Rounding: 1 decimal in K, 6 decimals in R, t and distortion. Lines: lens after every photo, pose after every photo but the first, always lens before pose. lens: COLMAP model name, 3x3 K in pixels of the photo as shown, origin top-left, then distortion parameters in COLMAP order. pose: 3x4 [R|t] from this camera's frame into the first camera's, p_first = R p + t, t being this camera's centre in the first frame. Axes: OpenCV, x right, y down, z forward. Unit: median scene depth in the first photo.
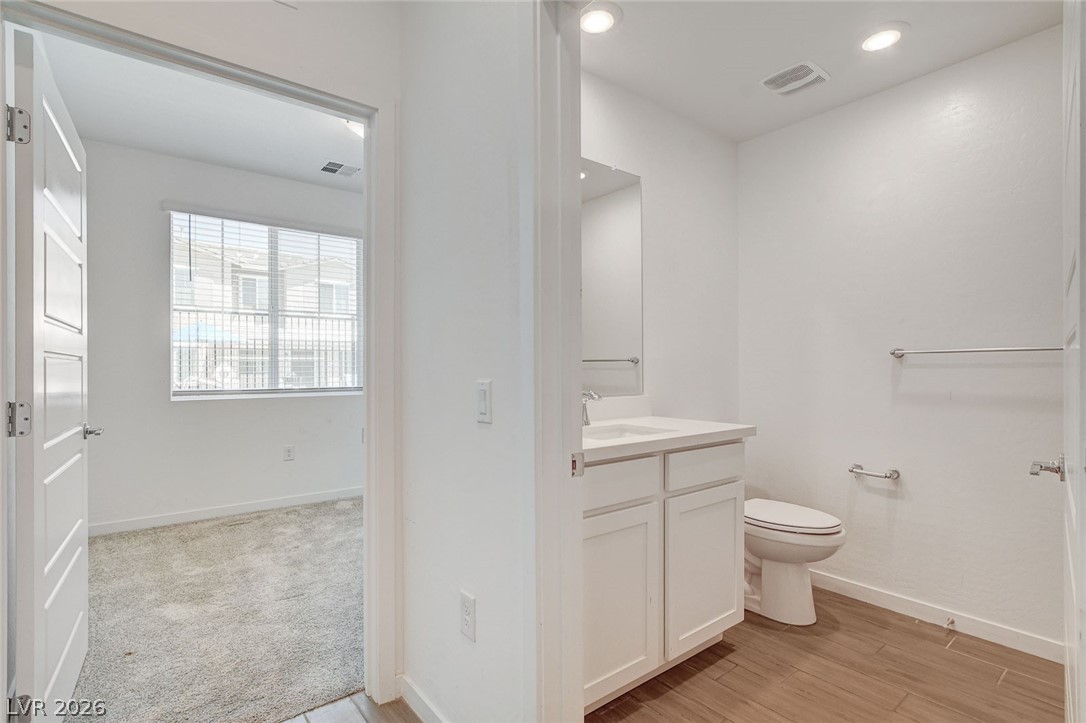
lens RADIAL K [[538.3, 0, 549.1], [0, 538.3, 367.2], [0, 0, 1]] dist [0.008396, 0.000790]
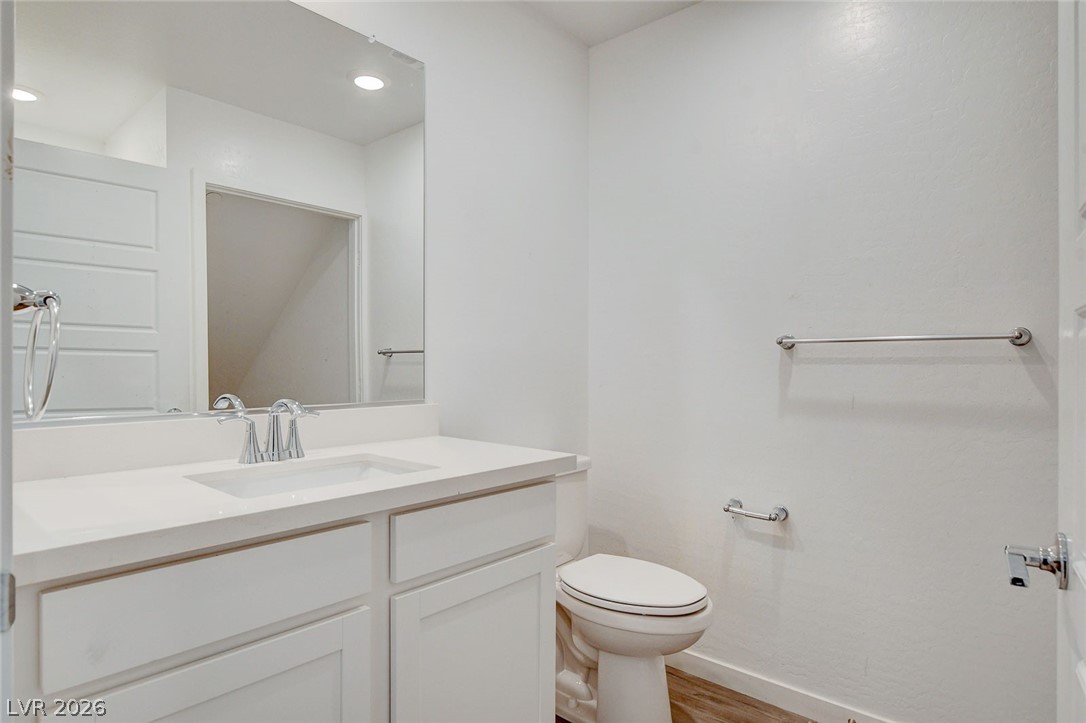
lens RADIAL K [[608.9, 0, 546.1], [0, 608.9, 367.9], [0, 0, 1]] dist [0.003361, 0.004276]
pose [[0.984566, 0.005089, 0.174937, 0.198407], [-0.005568, 0.999982, 0.002246, 0.006515], [-0.174923, -0.003186, 0.984577, 0.274115]]
